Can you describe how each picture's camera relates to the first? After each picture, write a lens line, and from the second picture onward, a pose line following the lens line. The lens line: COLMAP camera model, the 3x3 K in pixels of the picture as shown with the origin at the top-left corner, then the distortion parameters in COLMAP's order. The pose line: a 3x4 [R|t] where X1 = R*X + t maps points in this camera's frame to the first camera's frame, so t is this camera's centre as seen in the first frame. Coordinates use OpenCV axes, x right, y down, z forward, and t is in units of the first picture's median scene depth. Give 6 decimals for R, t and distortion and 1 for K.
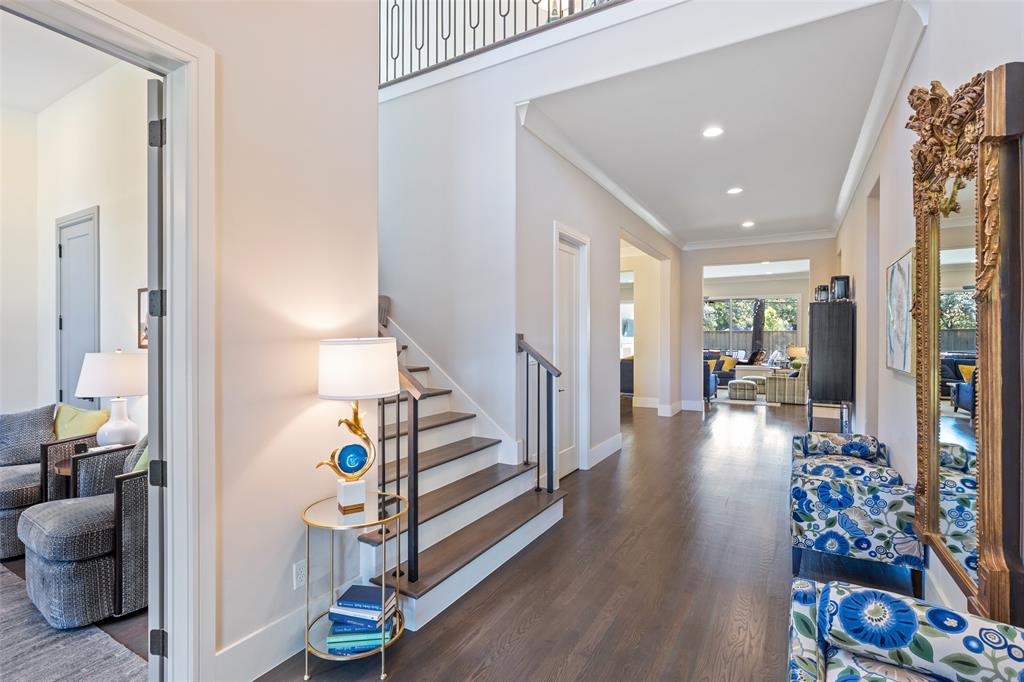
lens RADIAL K [[489.9, 0, 508.3], [0, 489.9, 343.7], [0, 0, 1]] dist [-0.002768, -0.000358]
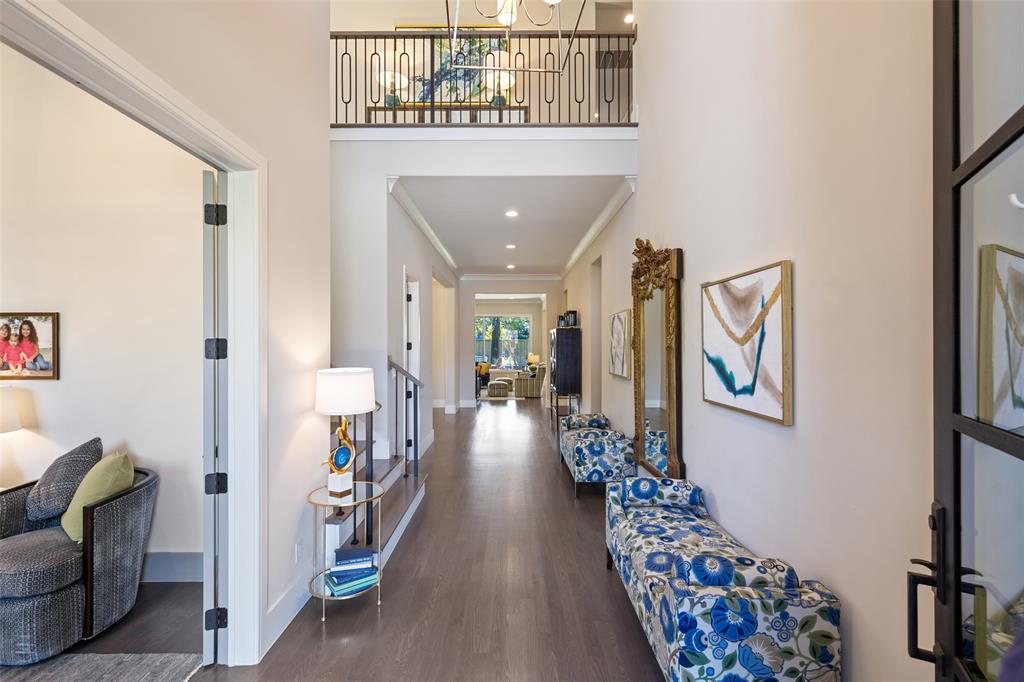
lens RADIAL K [[464.3, 0, 514.5], [0, 464.3, 344.9], [0, 0, 1]] dist [0.004498, -0.001336]
pose [[0.857928, -0.002133, 0.513765, -0.456227], [0.006265, 0.999960, -0.006311, -0.054927], [-0.513731, 0.008634, 0.857908, -0.293846]]
